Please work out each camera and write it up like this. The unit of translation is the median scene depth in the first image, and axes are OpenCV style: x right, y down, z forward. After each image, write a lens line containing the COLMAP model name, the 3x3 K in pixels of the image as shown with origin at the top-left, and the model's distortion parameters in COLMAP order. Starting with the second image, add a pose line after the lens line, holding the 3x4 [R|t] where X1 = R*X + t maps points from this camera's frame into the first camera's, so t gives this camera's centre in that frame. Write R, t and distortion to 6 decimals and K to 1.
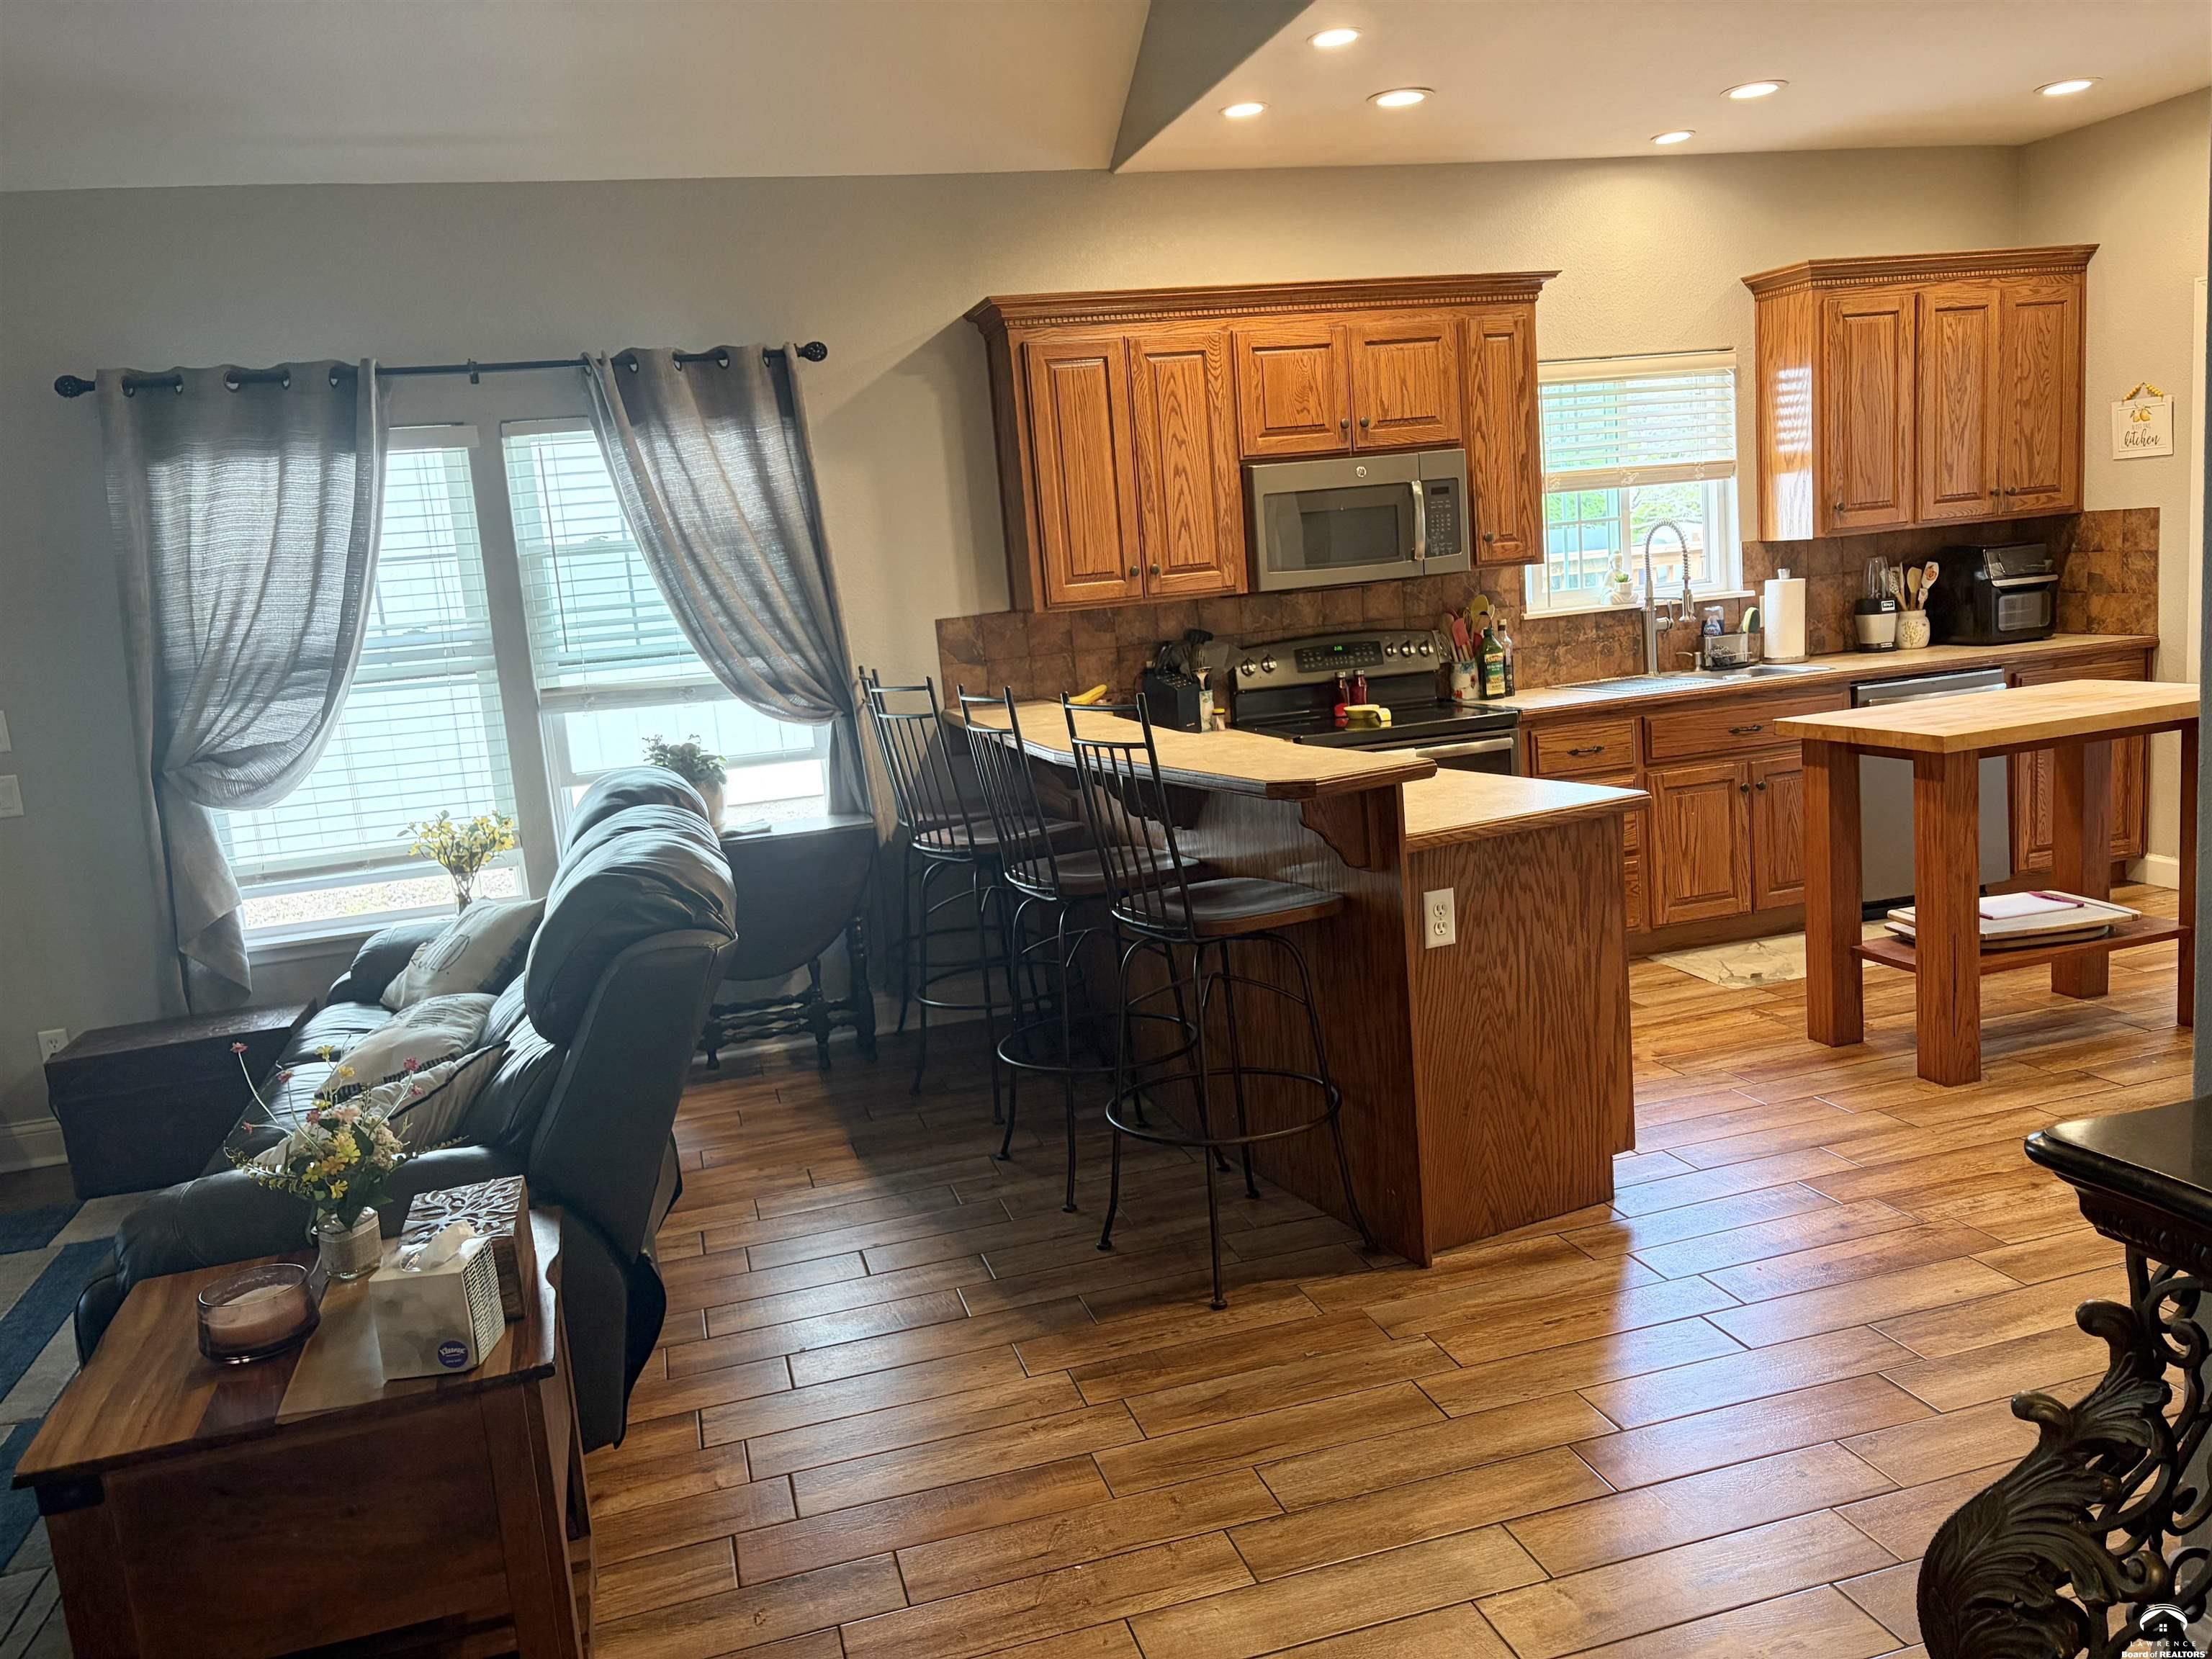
lens RADIAL K [[1673.6, 0, 1101.4], [0, 1673.6, 846.3], [0, 0, 1]] dist [0.049884, -0.056748]
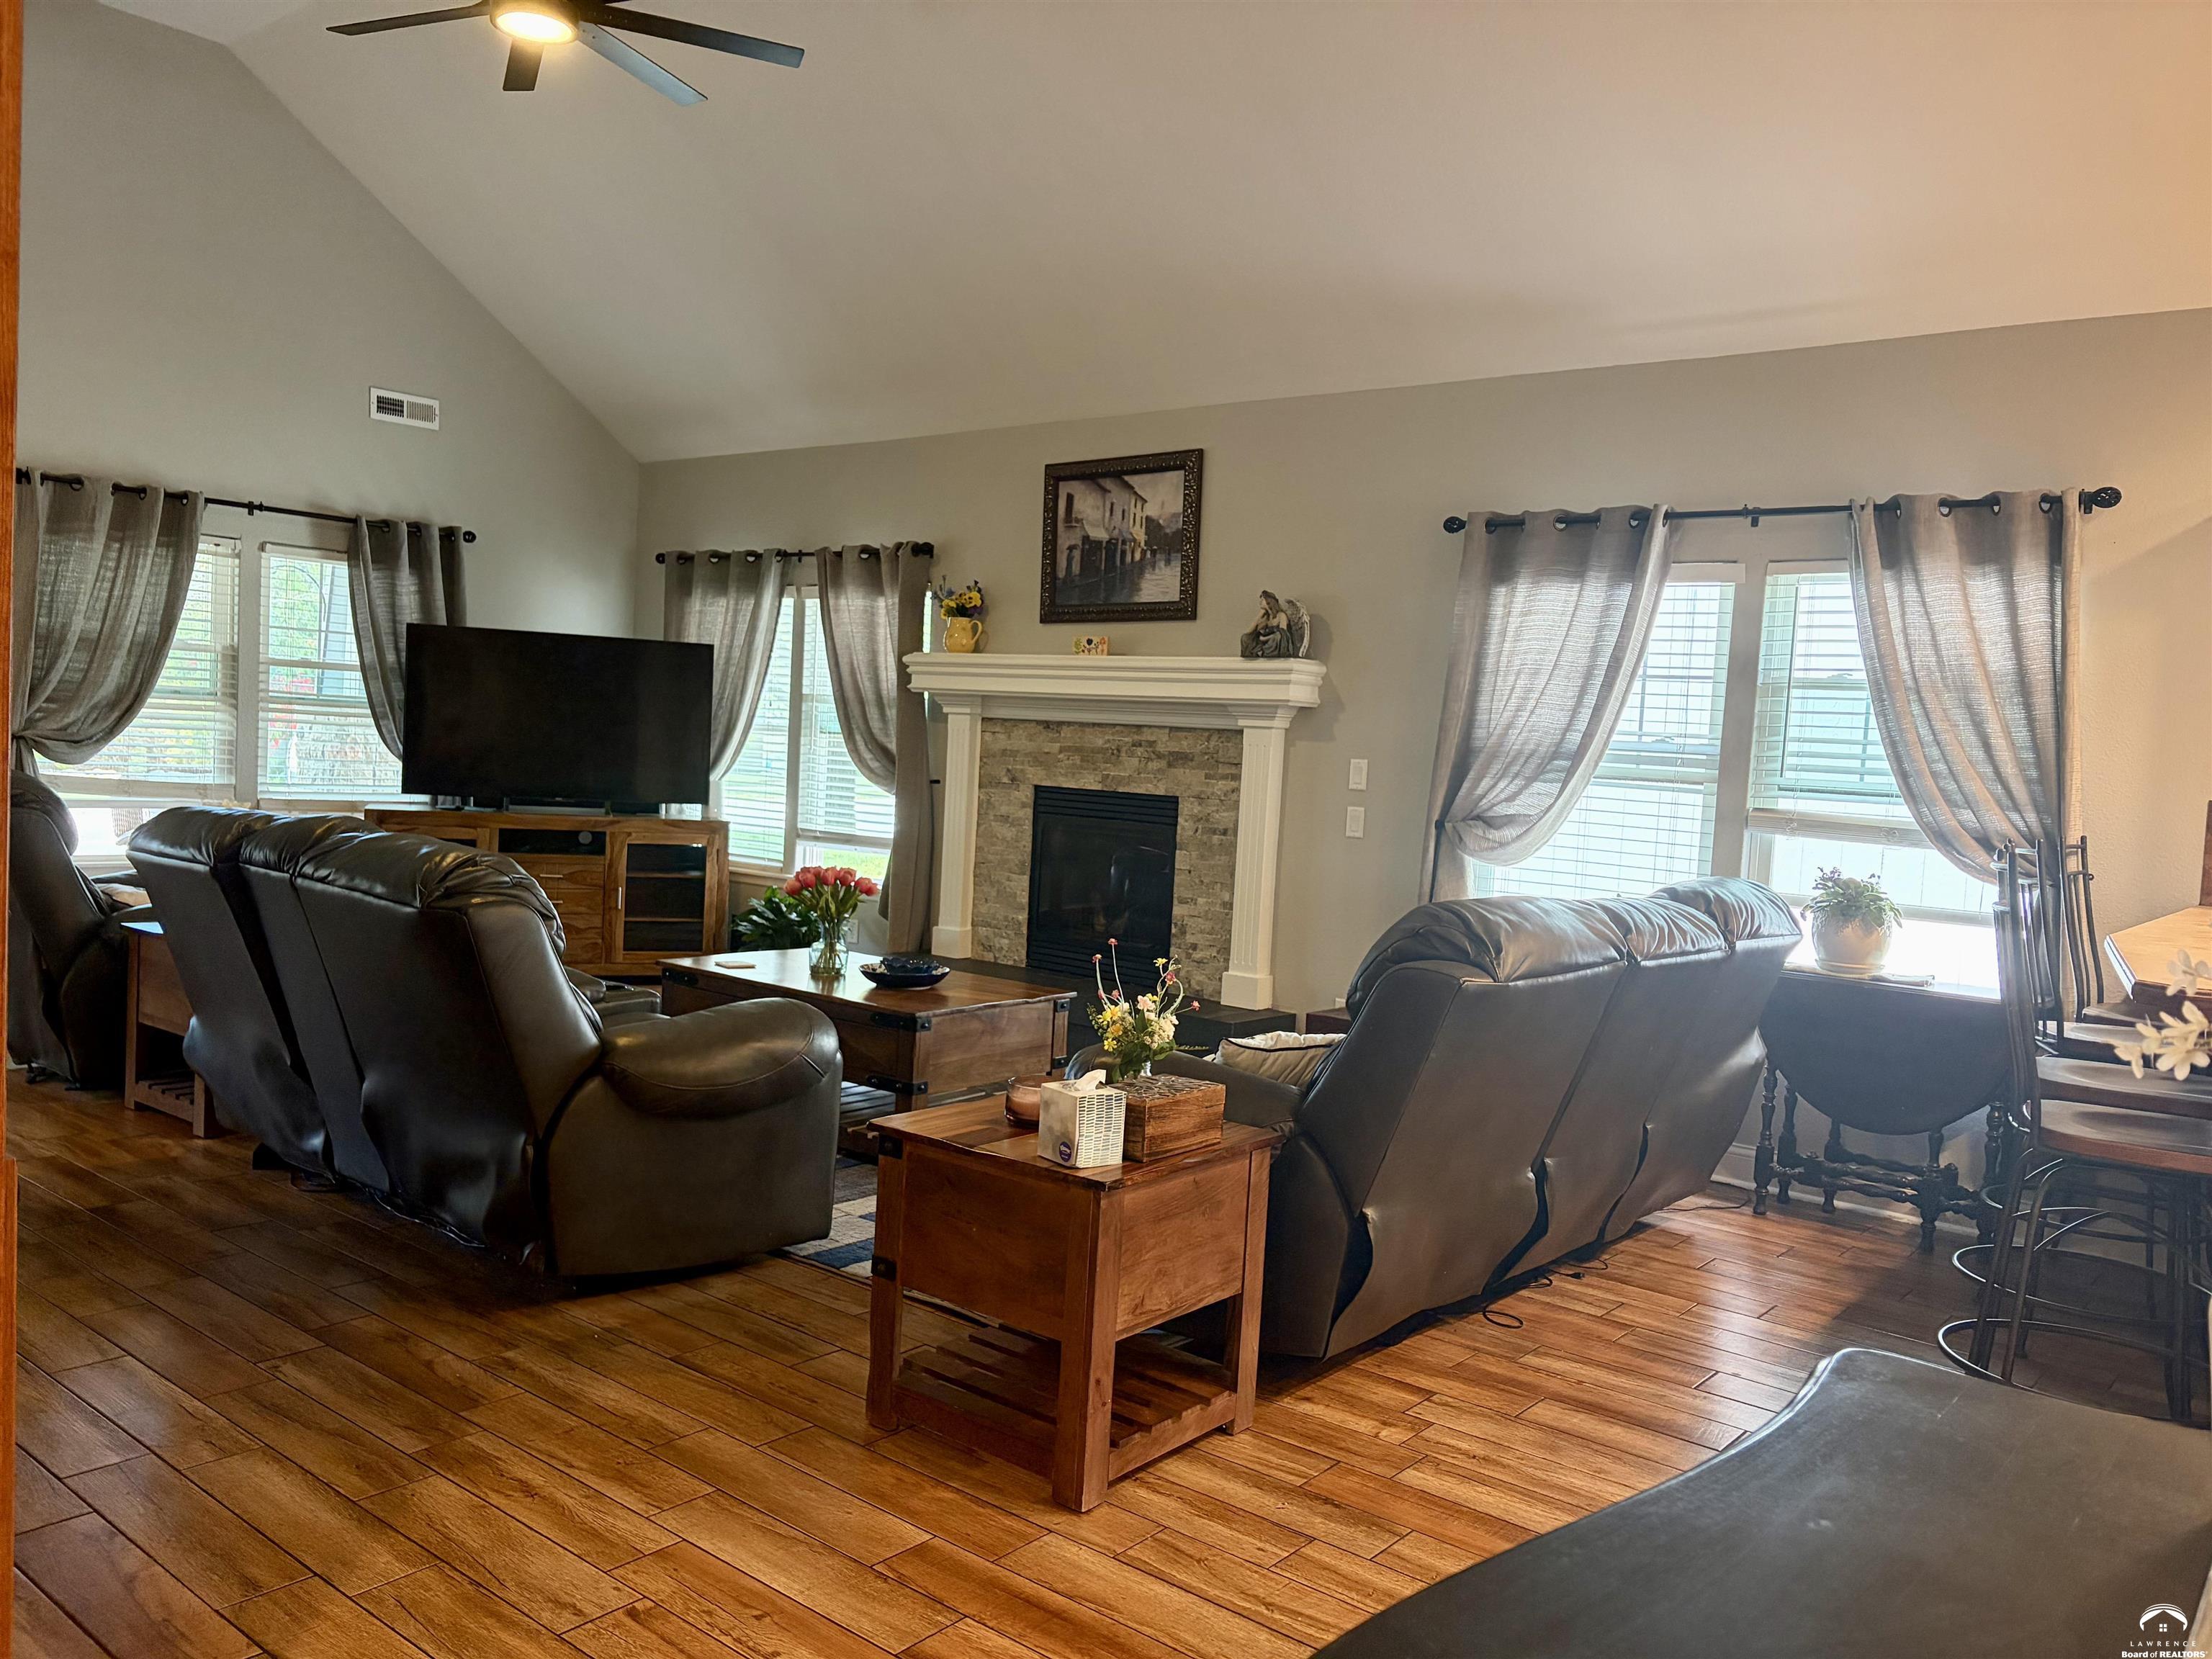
lens RADIAL K [[1673.6, 0, 1099.9], [0, 1673.6, 843.6], [0, 0, 1]] dist [0.049884, -0.056748]
pose [[0.567242, 0.165820, -0.806685, 0.287016], [-0.241423, 0.969968, 0.029621, -0.002972], [0.787370, 0.177950, 0.590239, 0.046511]]
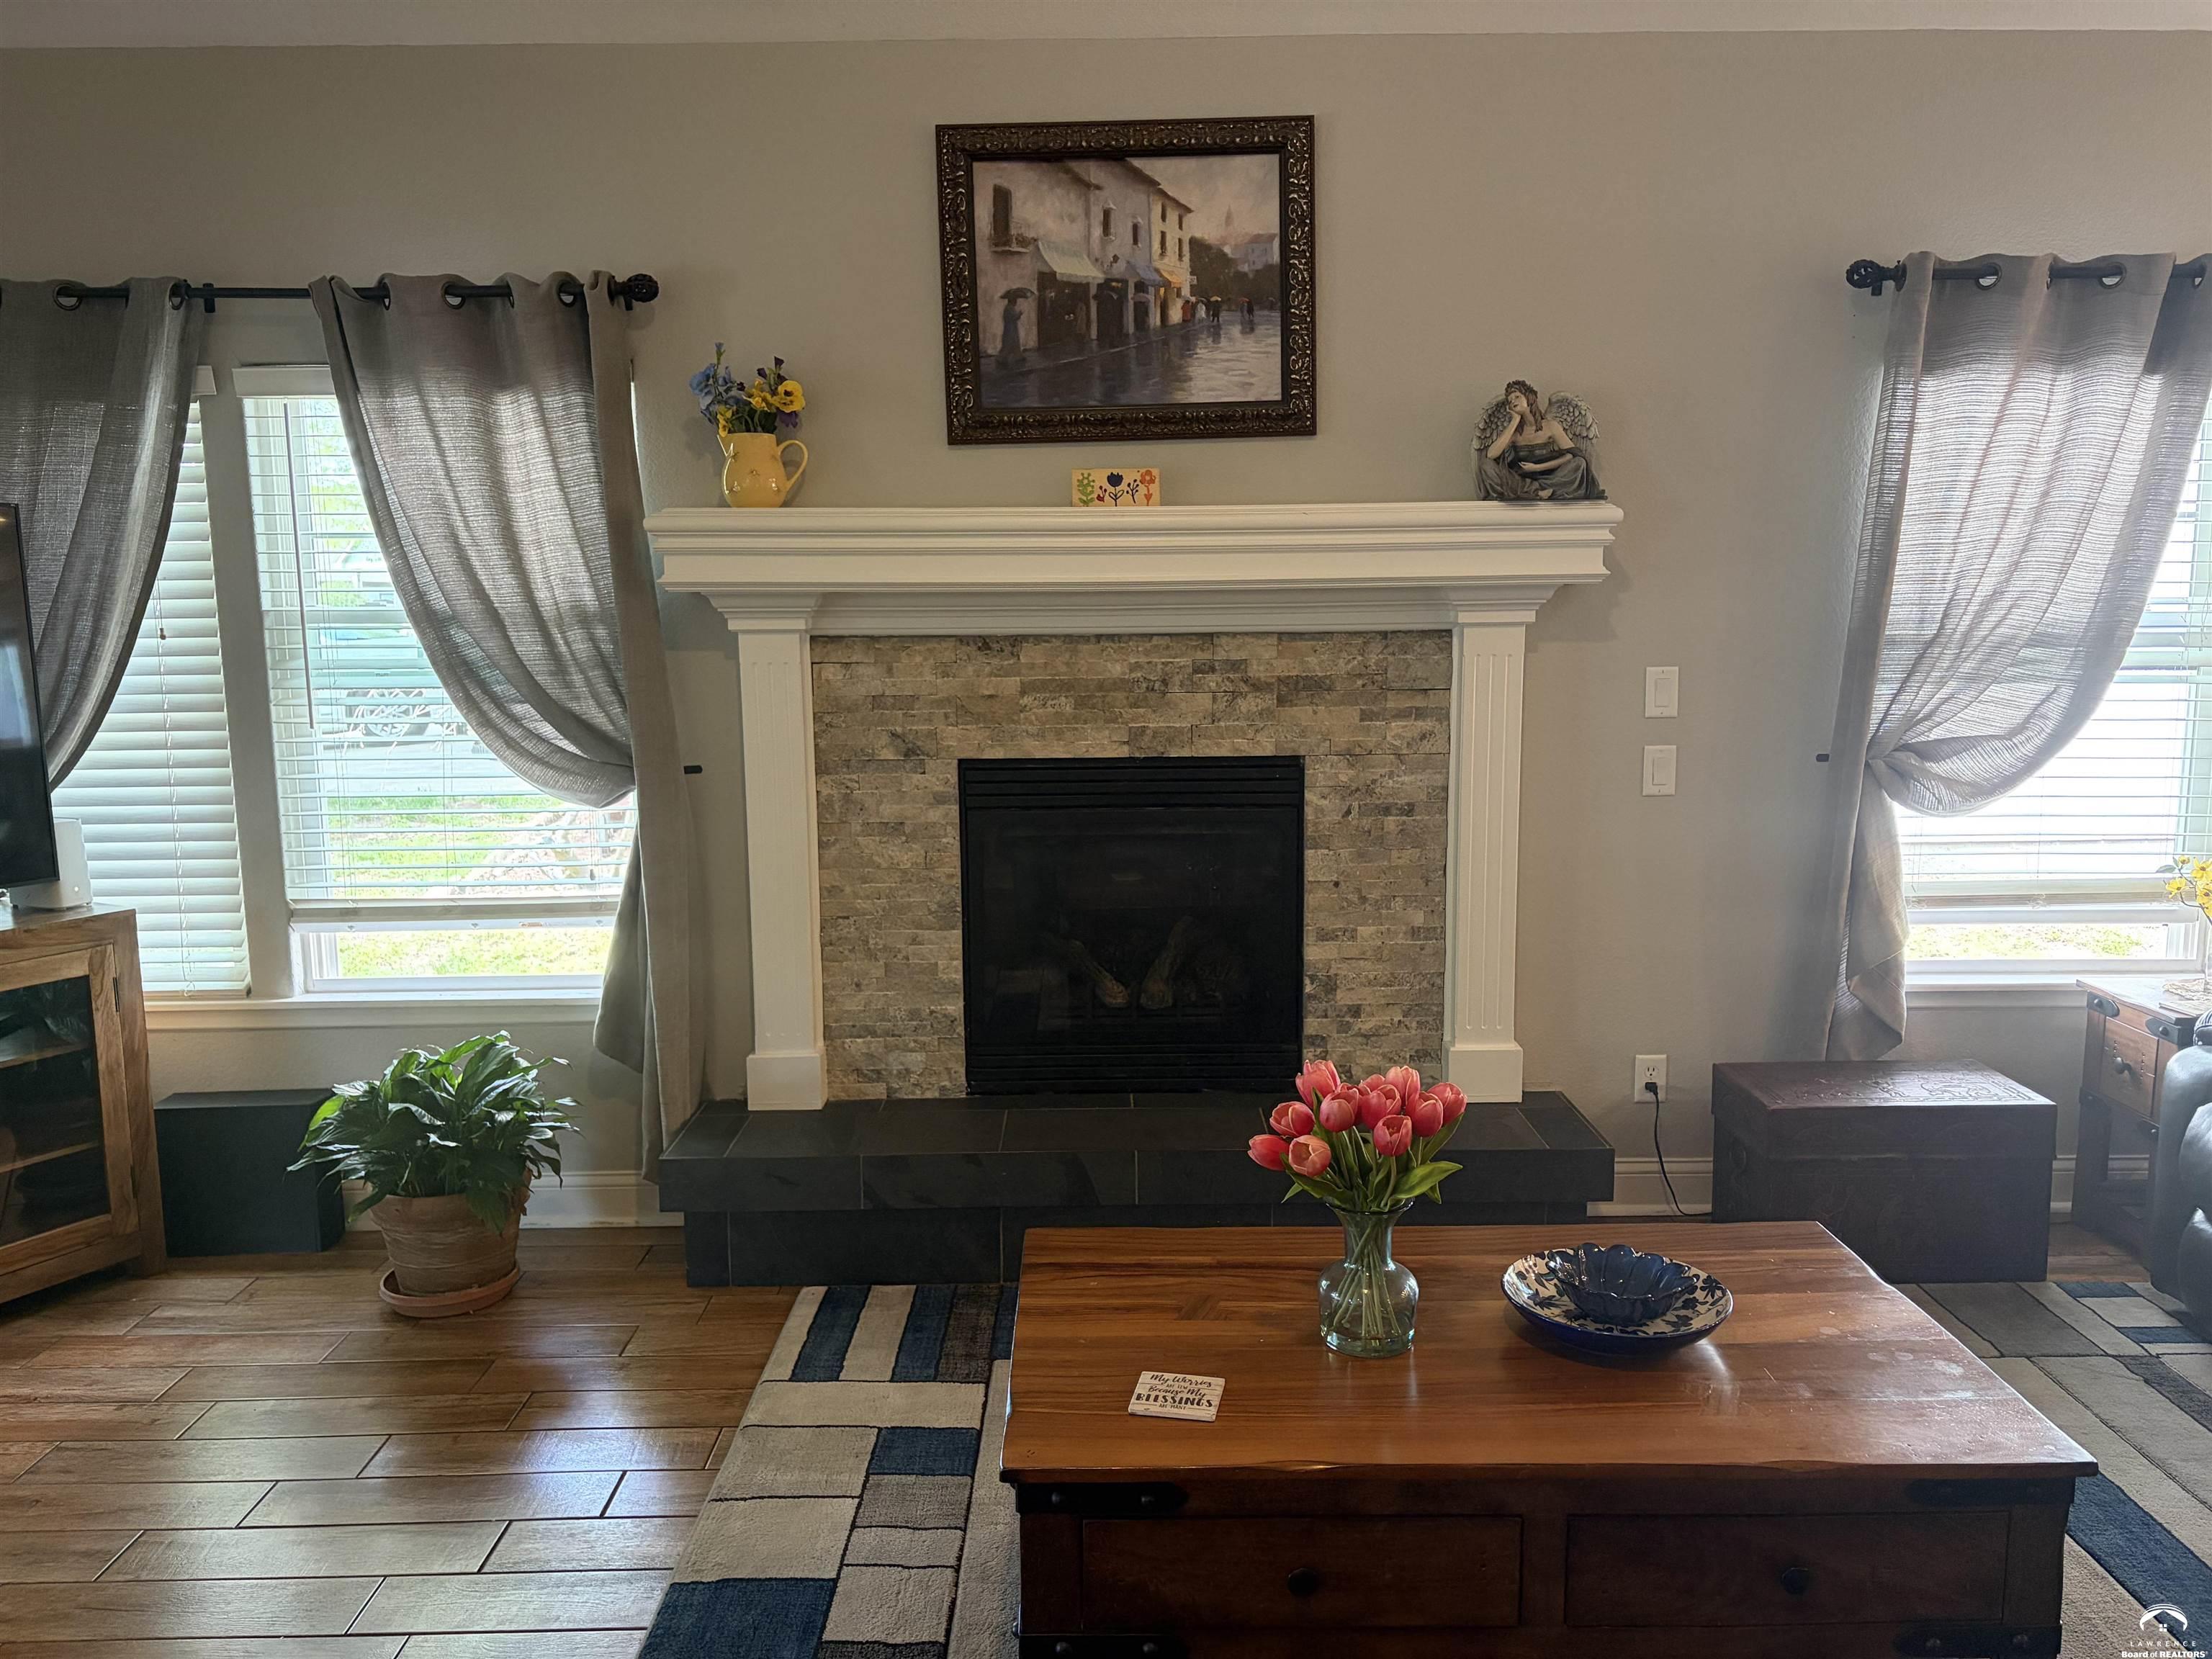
lens RADIAL K [[1673.6, 0, 1115.3], [0, 1673.6, 834.5], [0, 0, 1]] dist [0.049884, -0.056748]
pose [[0.962183, 0.110557, -0.248959, -0.624817], [-0.115836, 0.993246, -0.006606, 0.034214], [0.246547, 0.035194, 0.968492, 0.123719]]
